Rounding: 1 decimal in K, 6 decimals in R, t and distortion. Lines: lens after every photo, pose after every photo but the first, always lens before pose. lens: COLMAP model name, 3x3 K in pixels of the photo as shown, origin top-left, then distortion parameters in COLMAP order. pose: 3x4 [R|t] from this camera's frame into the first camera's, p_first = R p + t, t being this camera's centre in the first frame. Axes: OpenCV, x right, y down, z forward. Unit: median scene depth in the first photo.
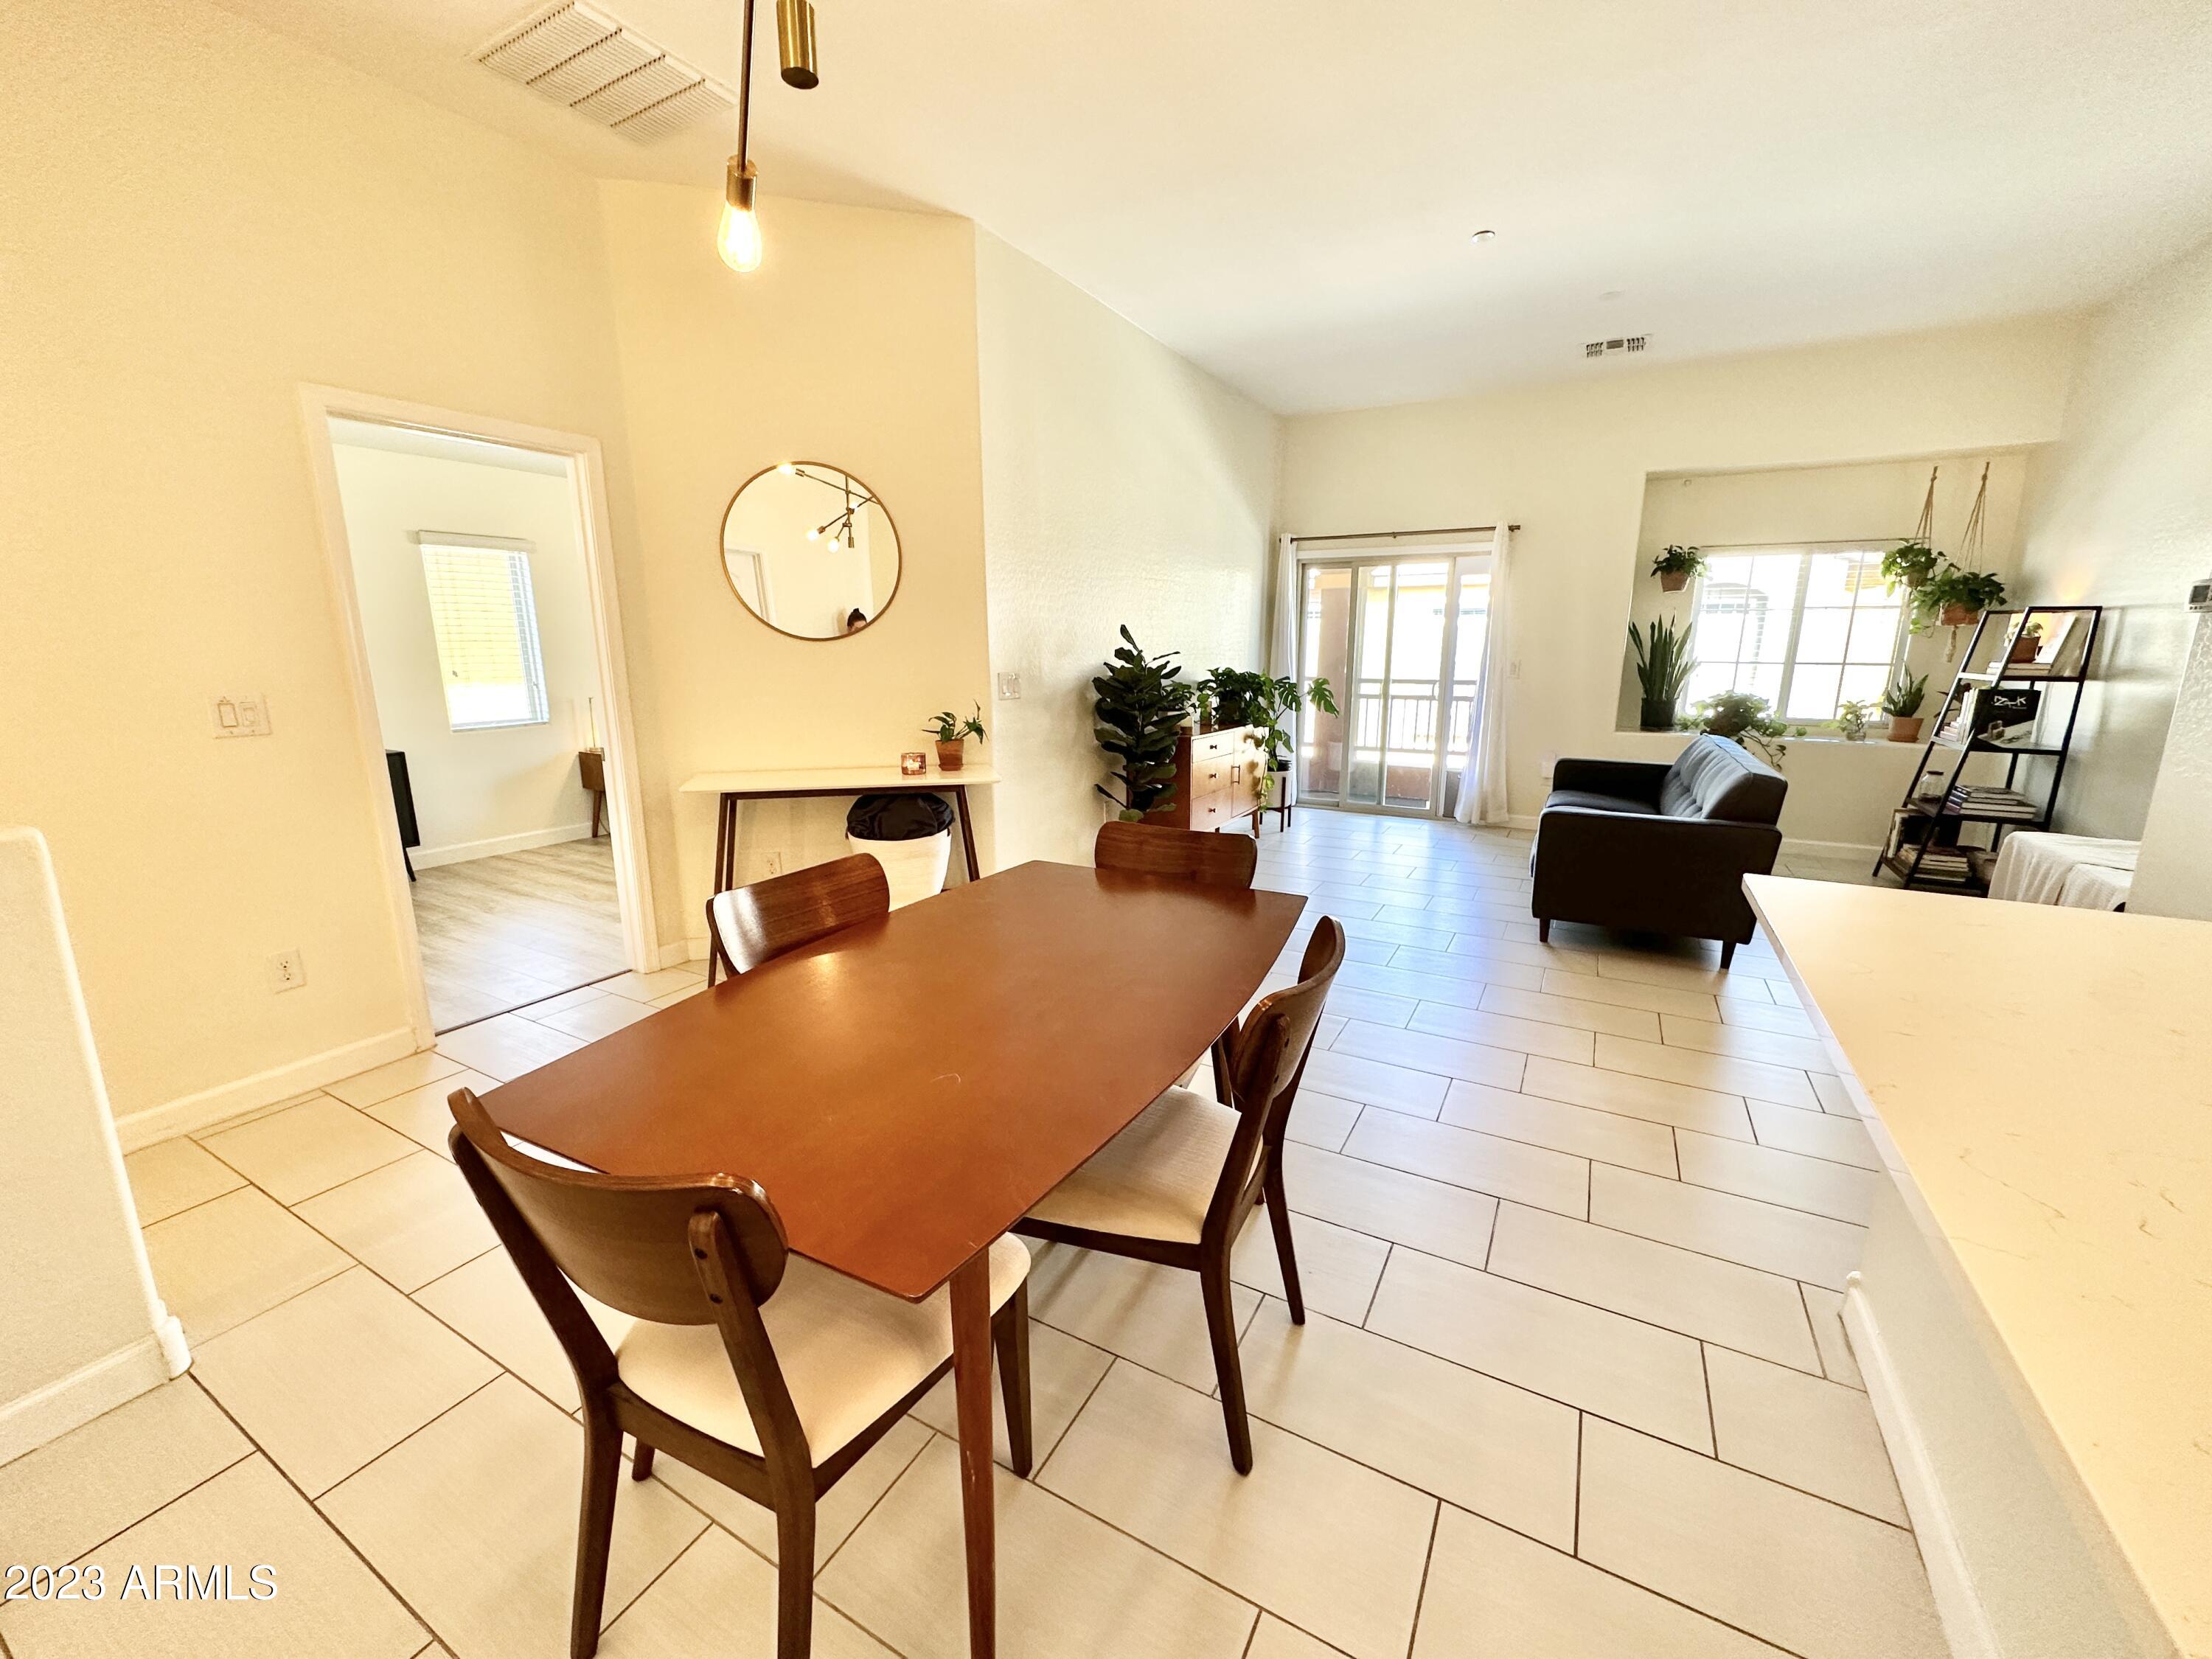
lens RADIAL K [[878.8, 0, 1110.8], [0, 878.8, 831.8], [0, 0, 1]] dist [-0.005163, 0.001632]
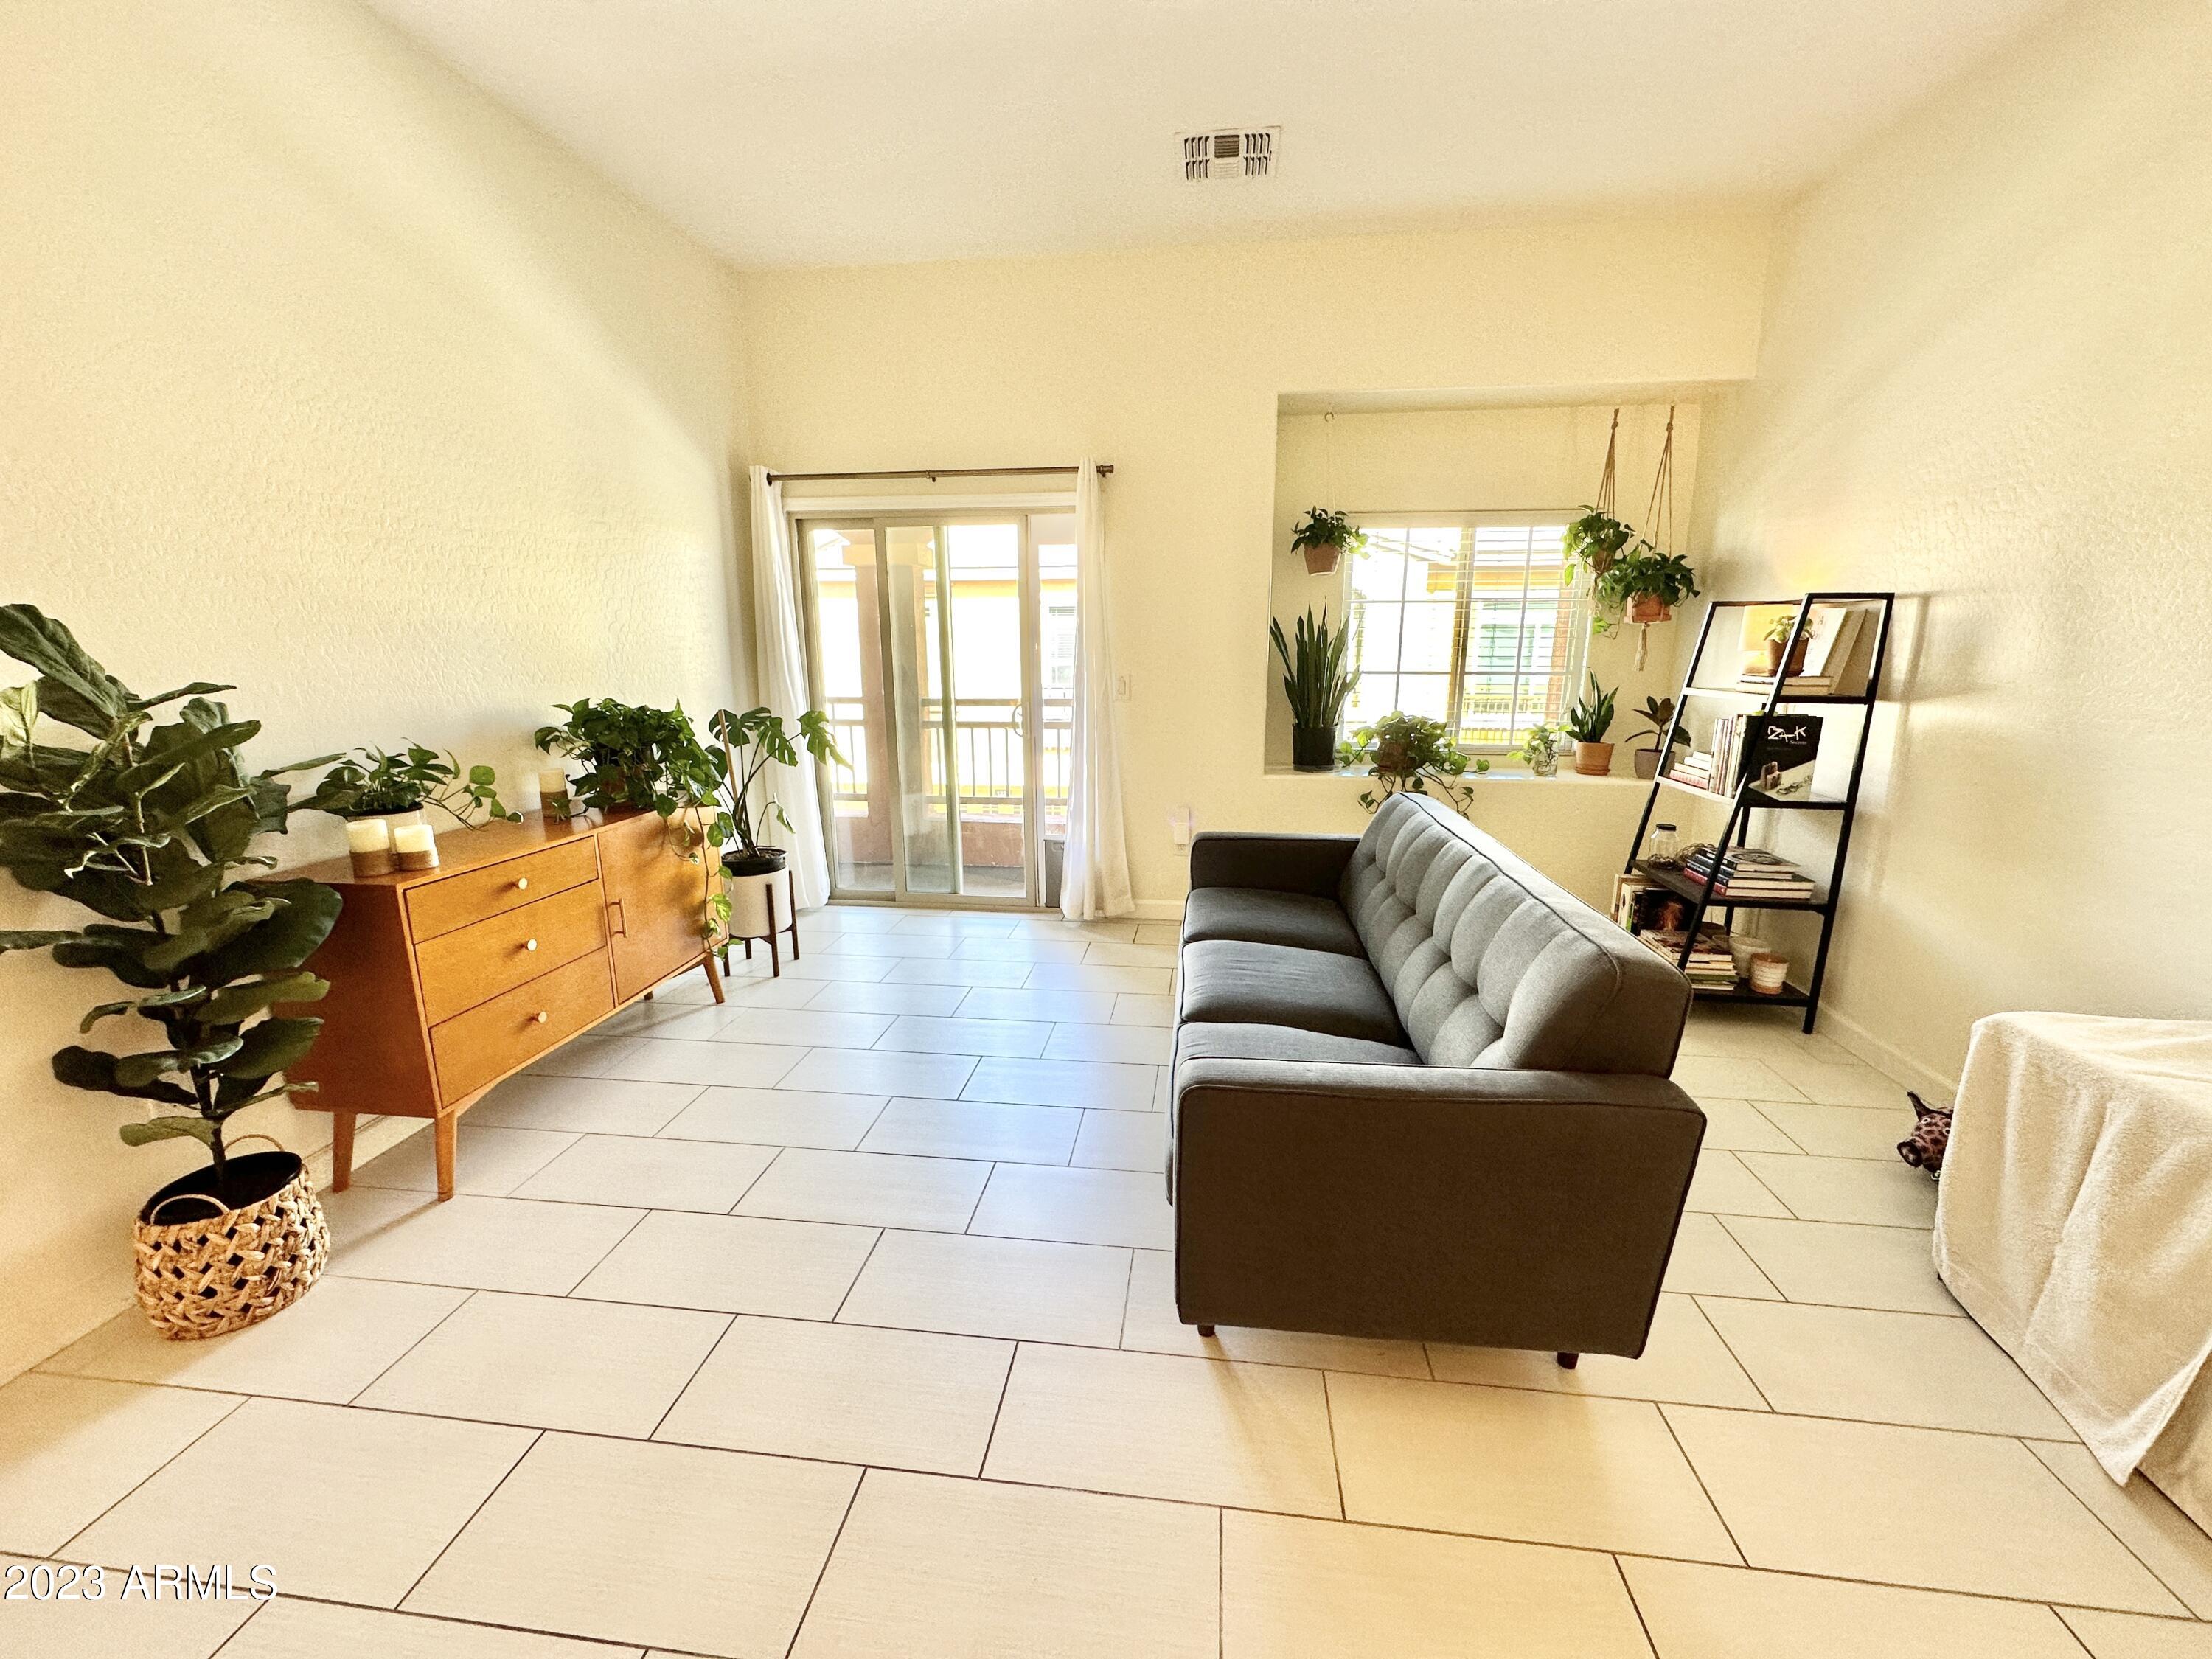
lens RADIAL K [[878.8, 0, 1106.5], [0, 878.8, 829.8], [0, 0, 1]] dist [-0.005163, 0.001632]
pose [[0.927717, -0.079907, 0.364630, 0.227791], [0.080638, 0.996655, 0.013248, -0.101018], [-0.364469, 0.017113, 0.931058, 0.449549]]
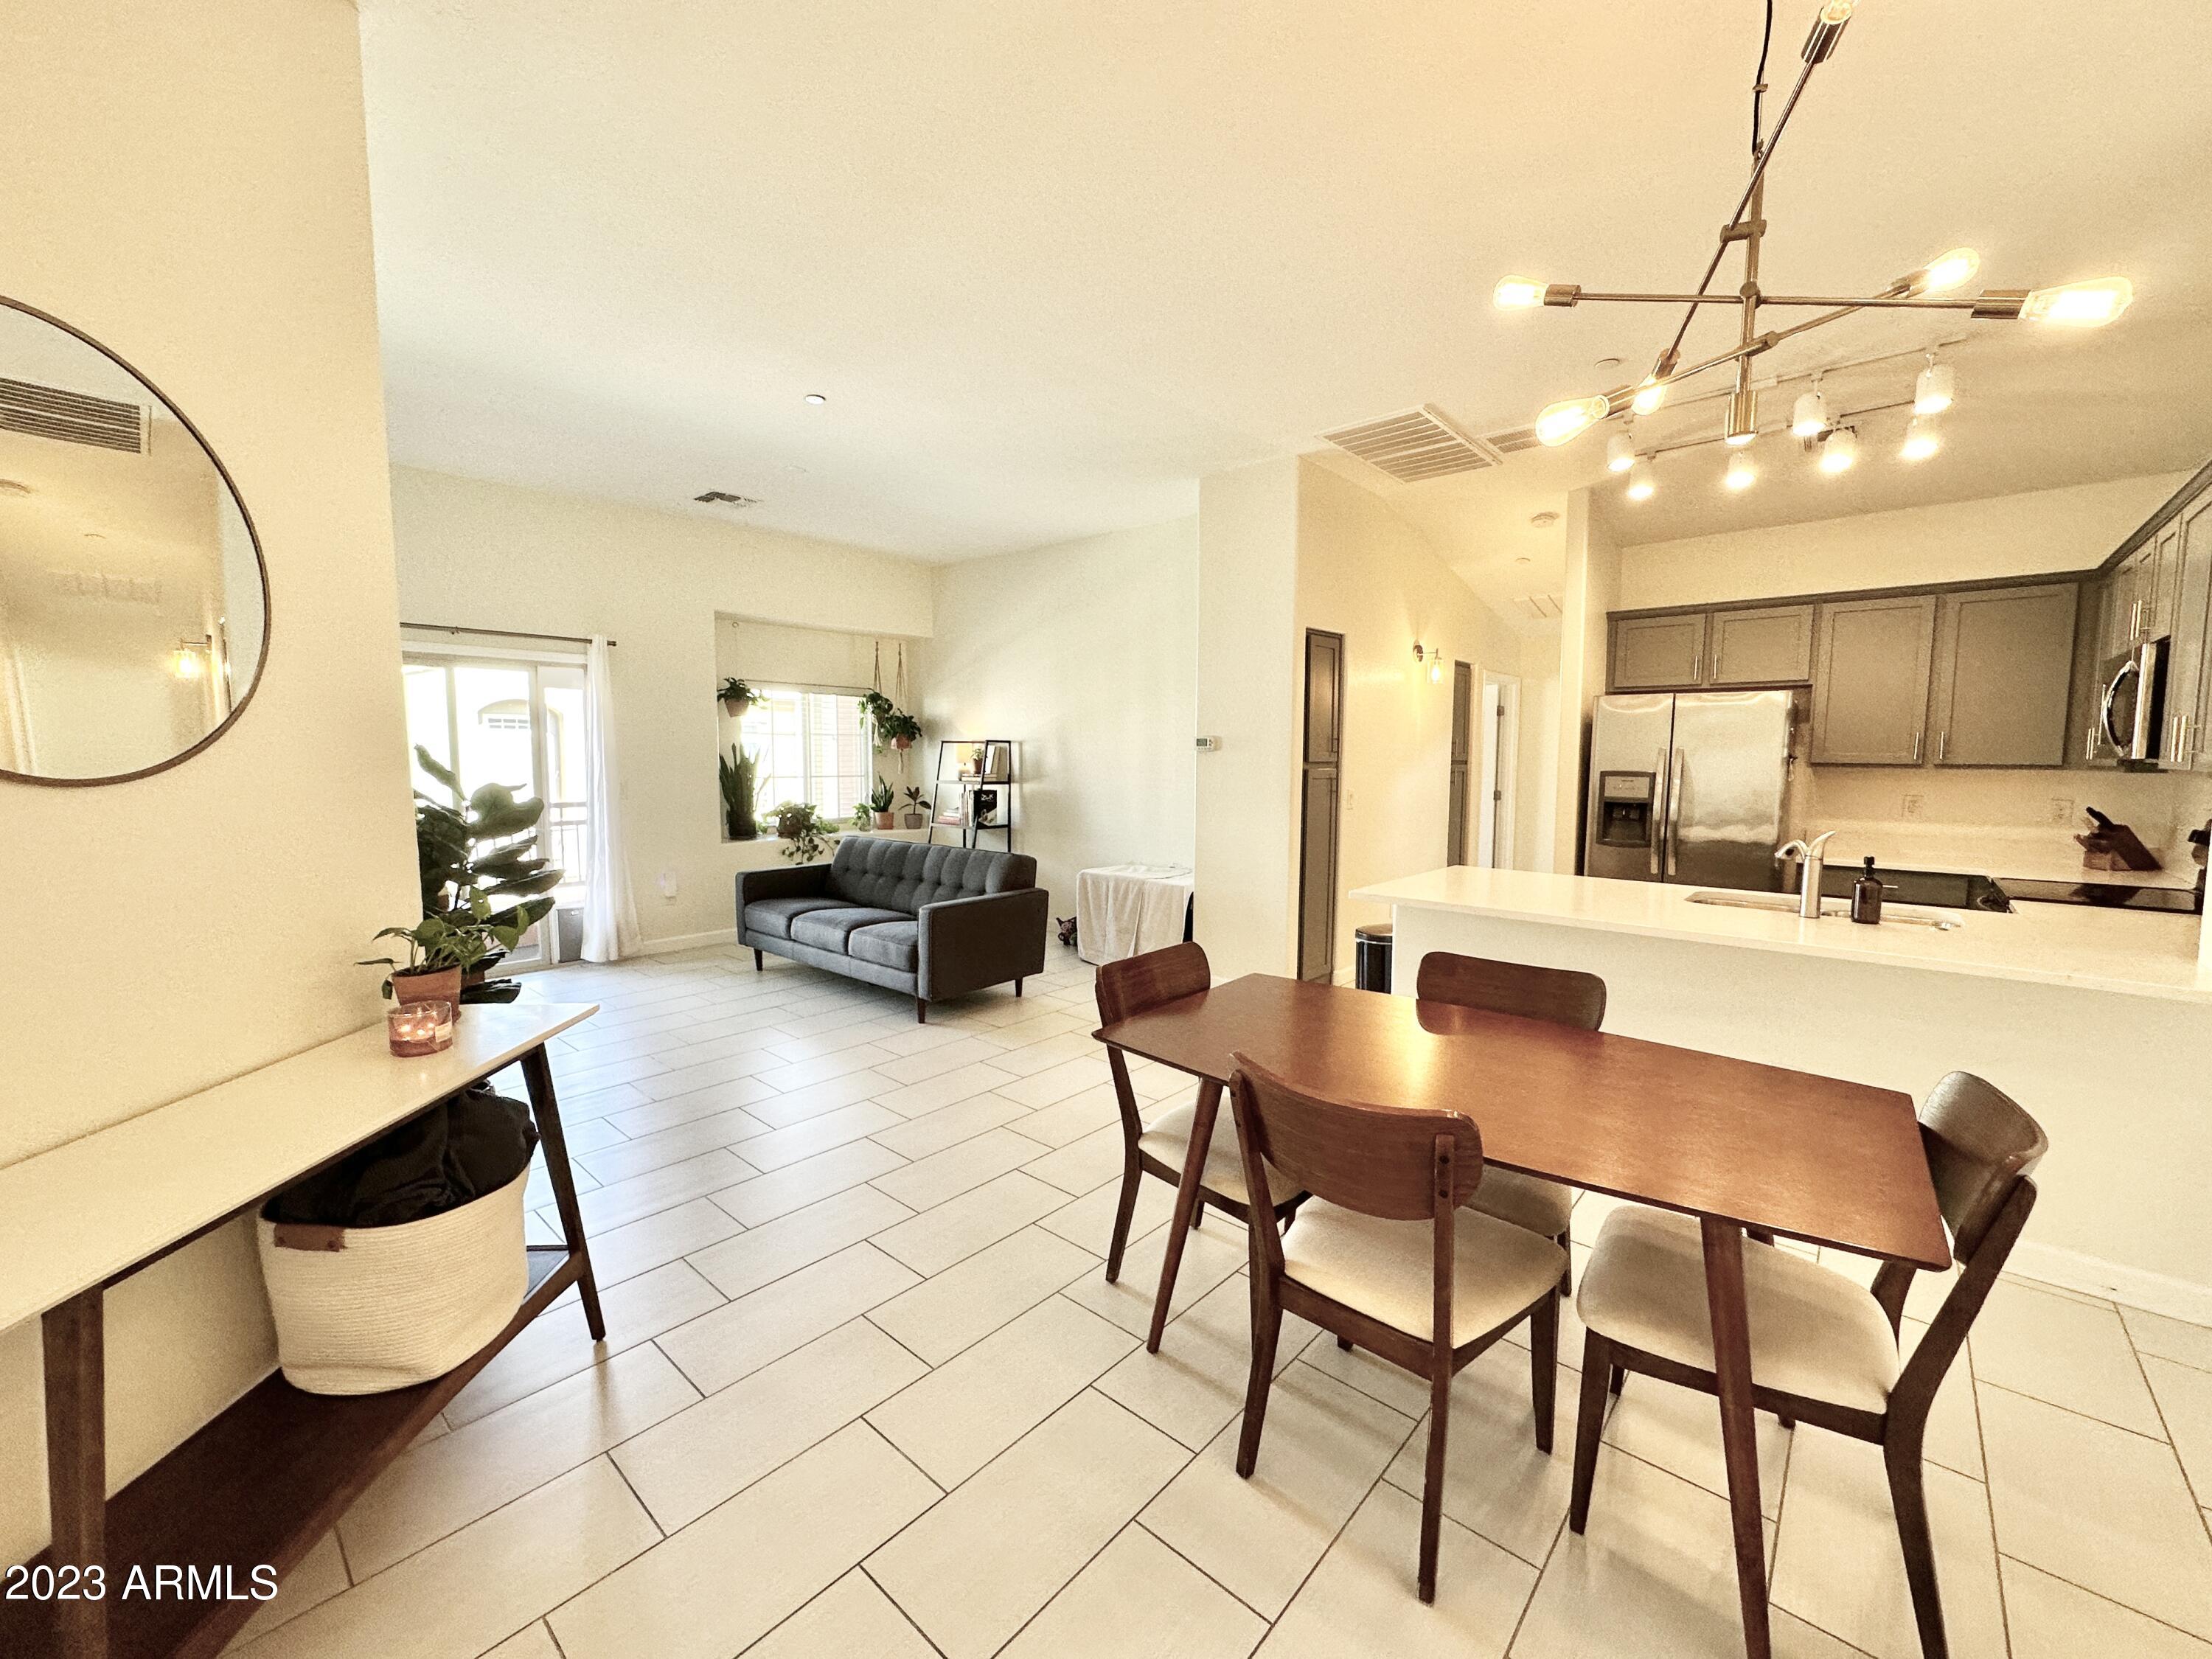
lens RADIAL K [[878.8, 0, 1108.4], [0, 878.8, 828.4], [0, 0, 1]] dist [-0.005163, 0.001632]
pose [[0.219649, -0.080867, 0.972222, -0.402208], [0.201666, 0.978798, 0.035853, -0.084885], [-0.954508, 0.188189, 0.231300, 0.339176]]
